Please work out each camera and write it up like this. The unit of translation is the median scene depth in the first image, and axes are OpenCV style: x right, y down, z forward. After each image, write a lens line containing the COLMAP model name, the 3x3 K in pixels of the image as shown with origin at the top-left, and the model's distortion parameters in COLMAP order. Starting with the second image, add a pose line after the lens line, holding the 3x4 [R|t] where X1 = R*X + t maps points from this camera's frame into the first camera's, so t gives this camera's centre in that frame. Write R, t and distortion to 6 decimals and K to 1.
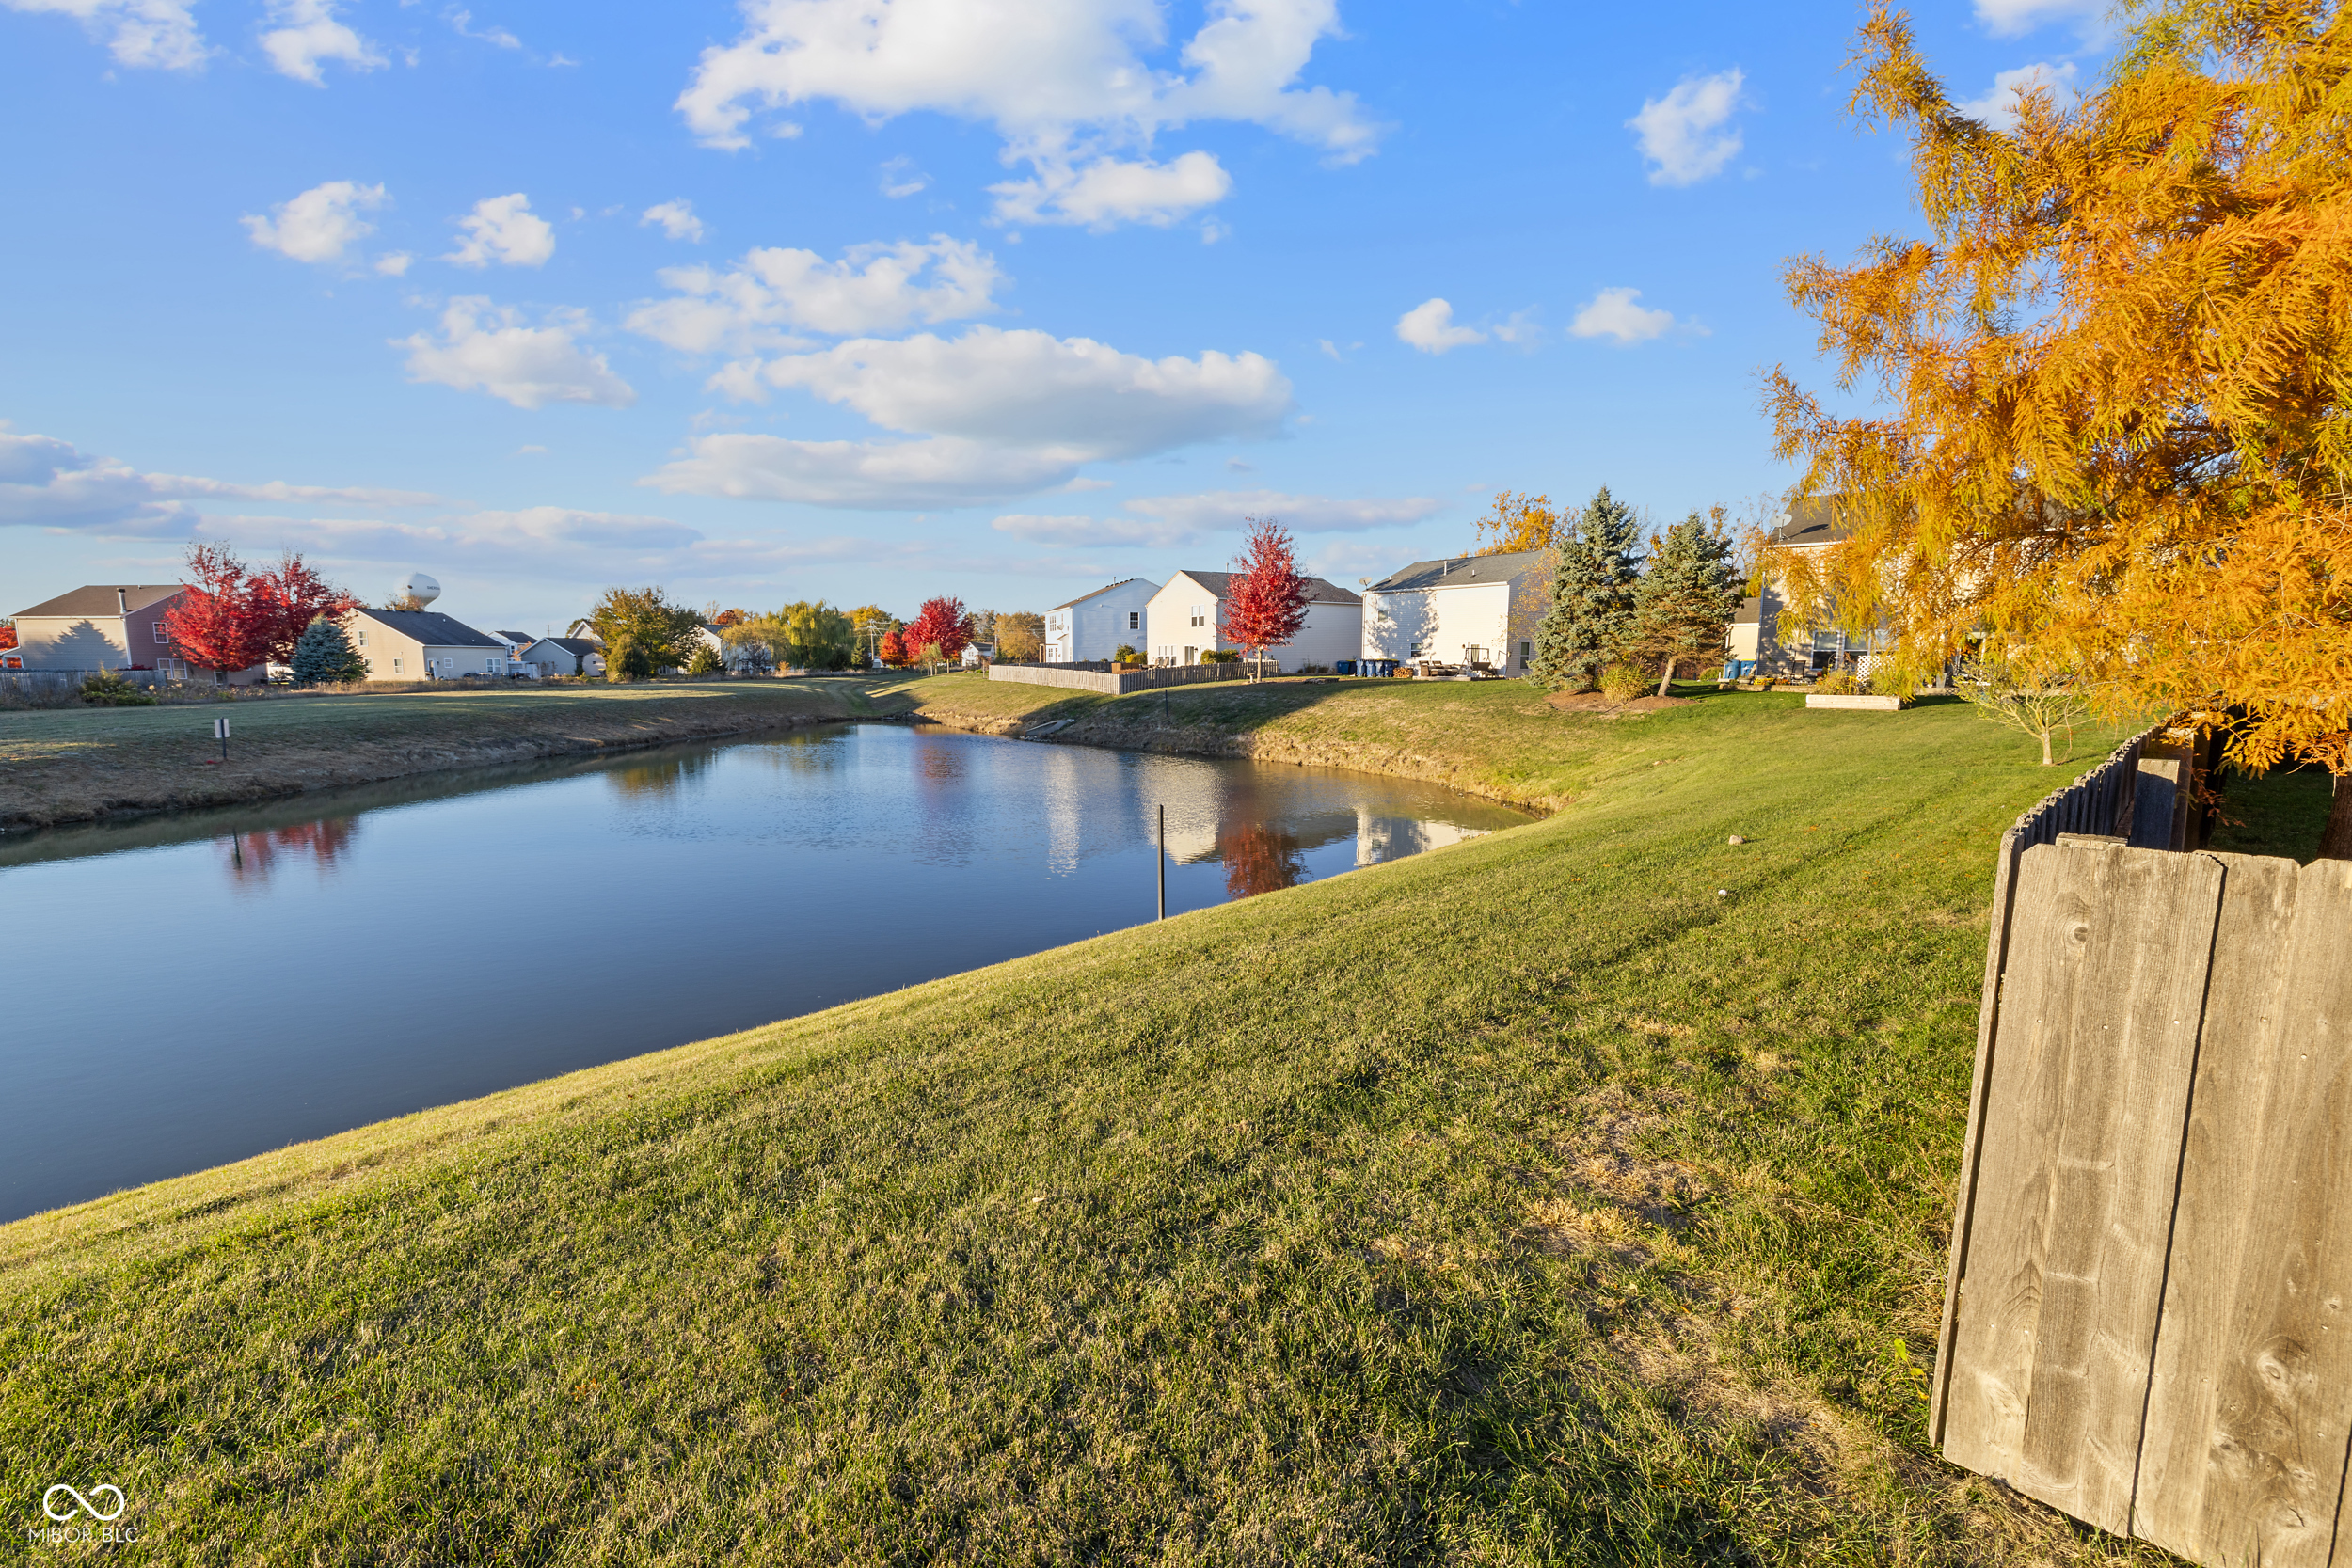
lens RADIAL K [[1020.6, 0, 1173.7], [0, 1020.6, 774.9], [0, 0, 1]] dist [-0.003404, 0.001068]
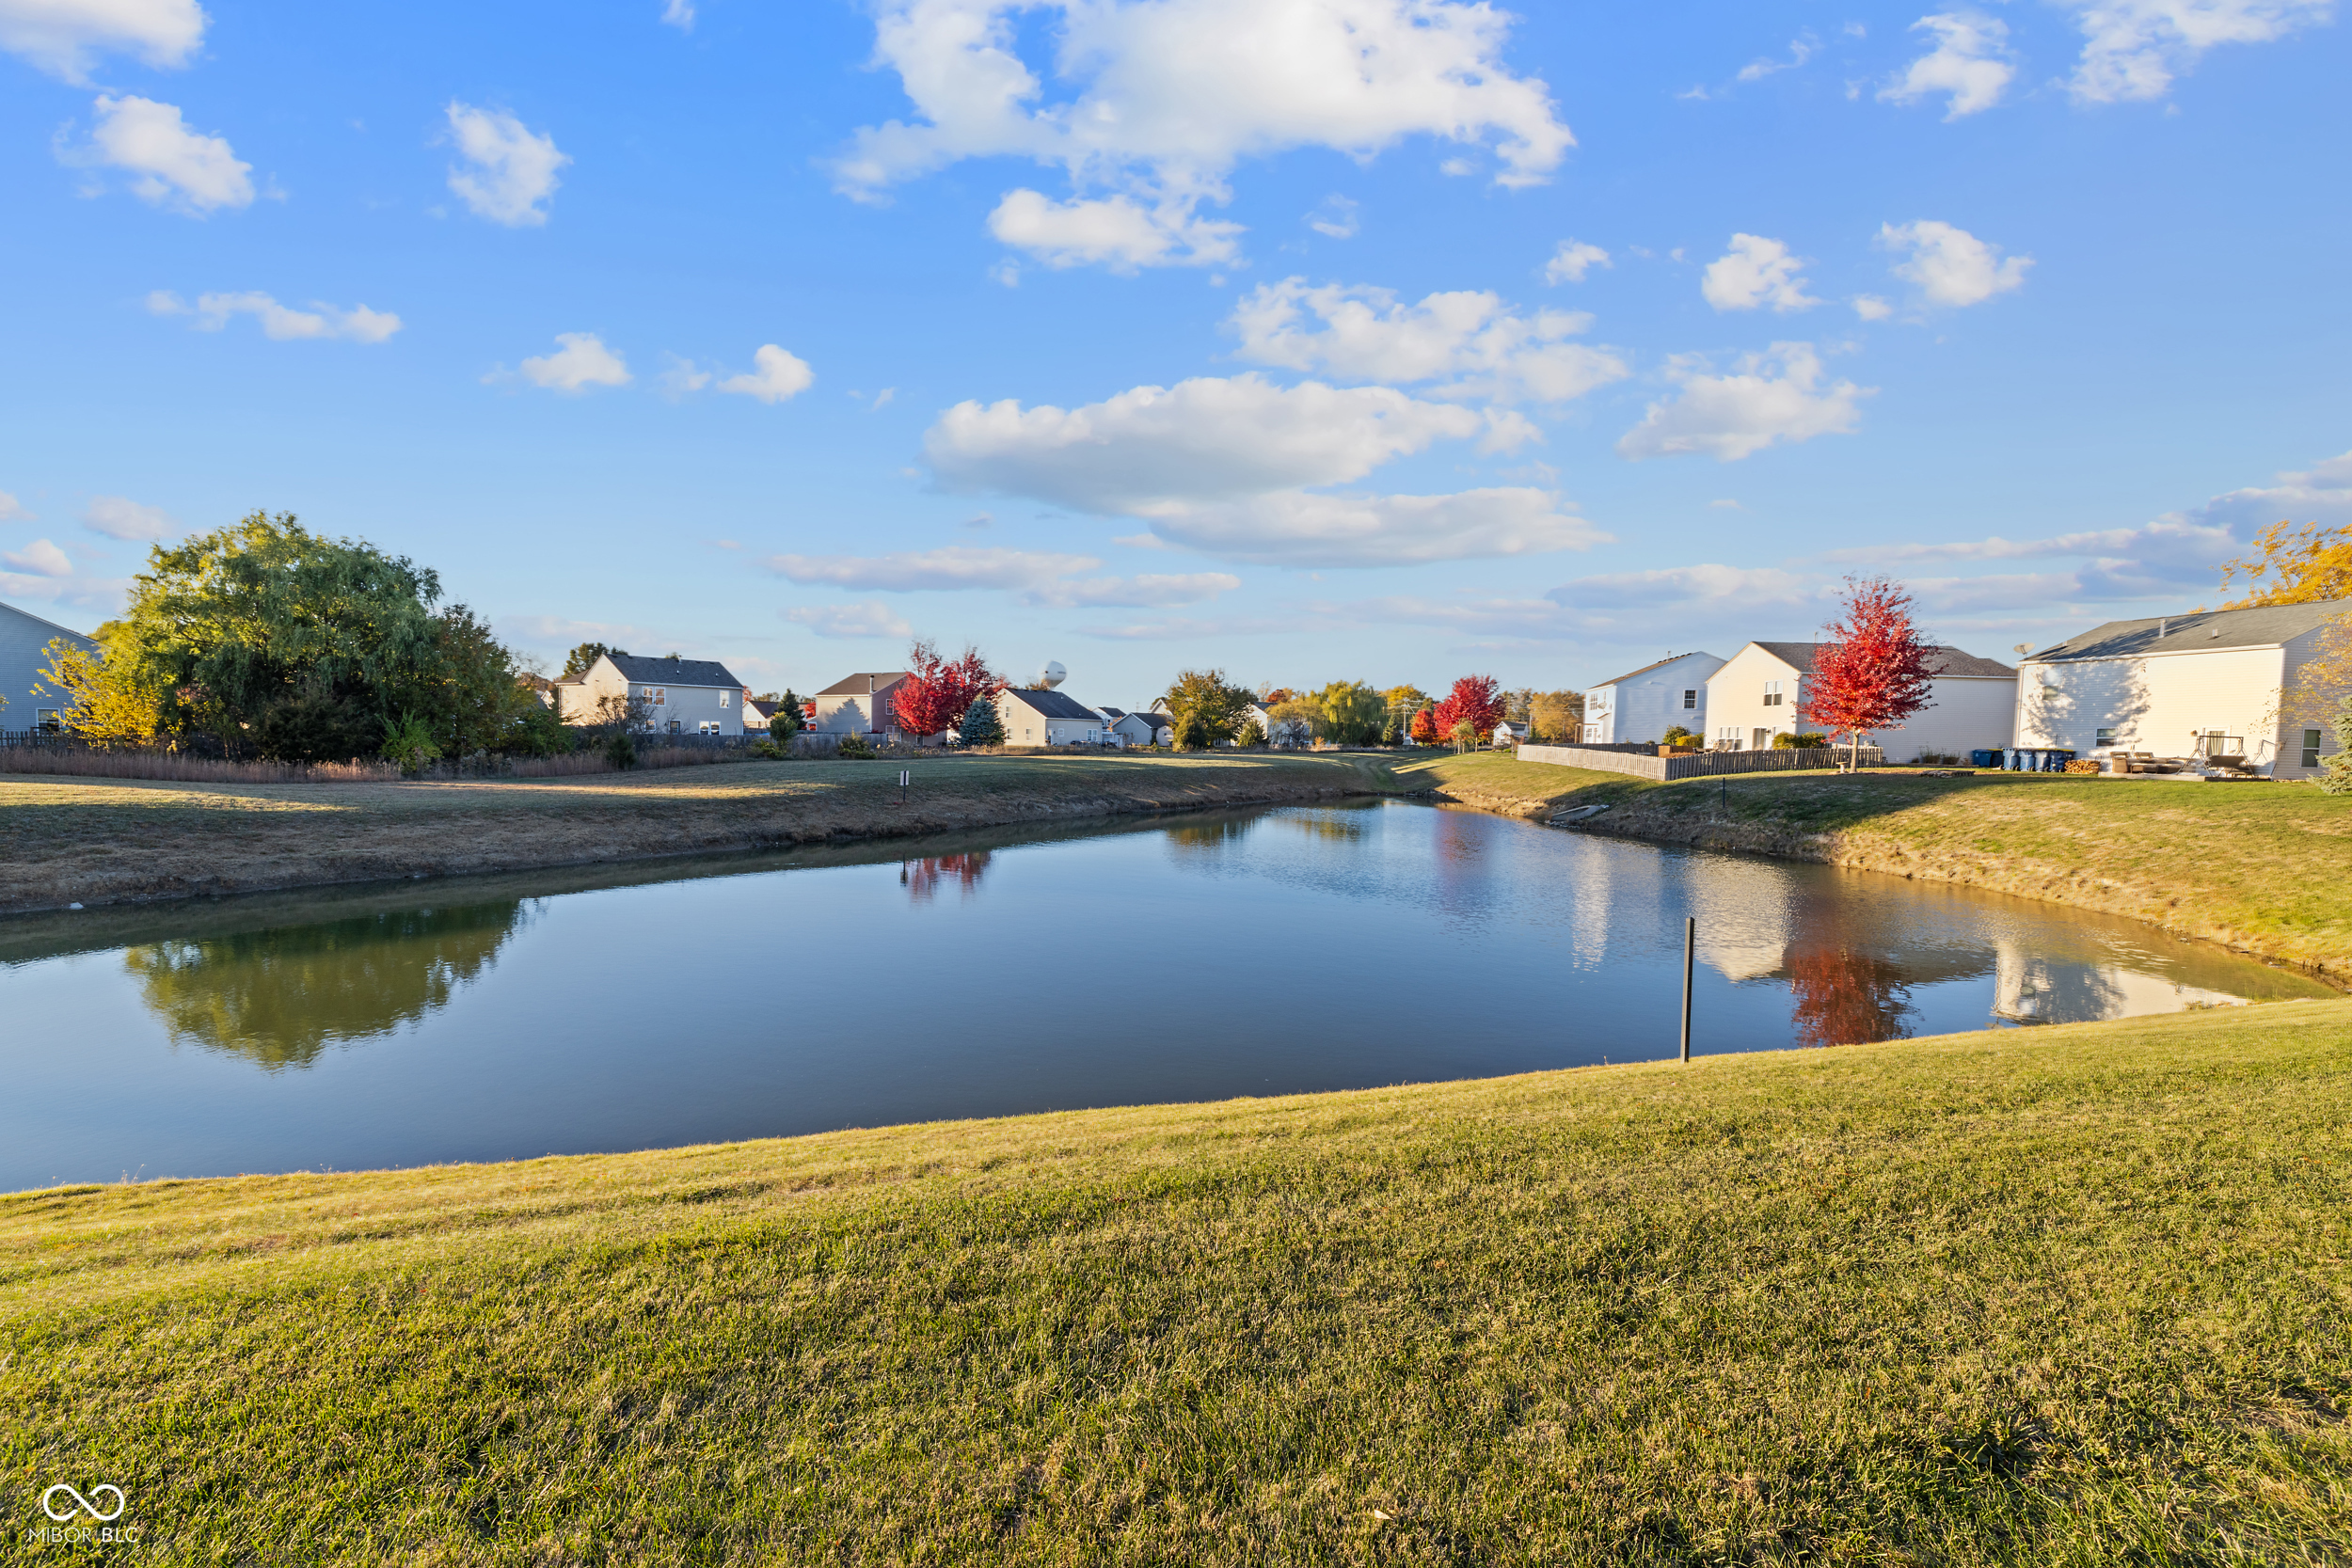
lens RADIAL K [[1020.6, 0, 1164.6], [0, 1020.6, 791.7], [0, 0, 1]] dist [-0.003404, 0.001068]
pose [[0.870967, 0.046065, -0.489177, 0.020305], [-0.074950, 0.996400, -0.039618, -0.009469], [0.485591, 0.071169, 0.871284, 0.124742]]
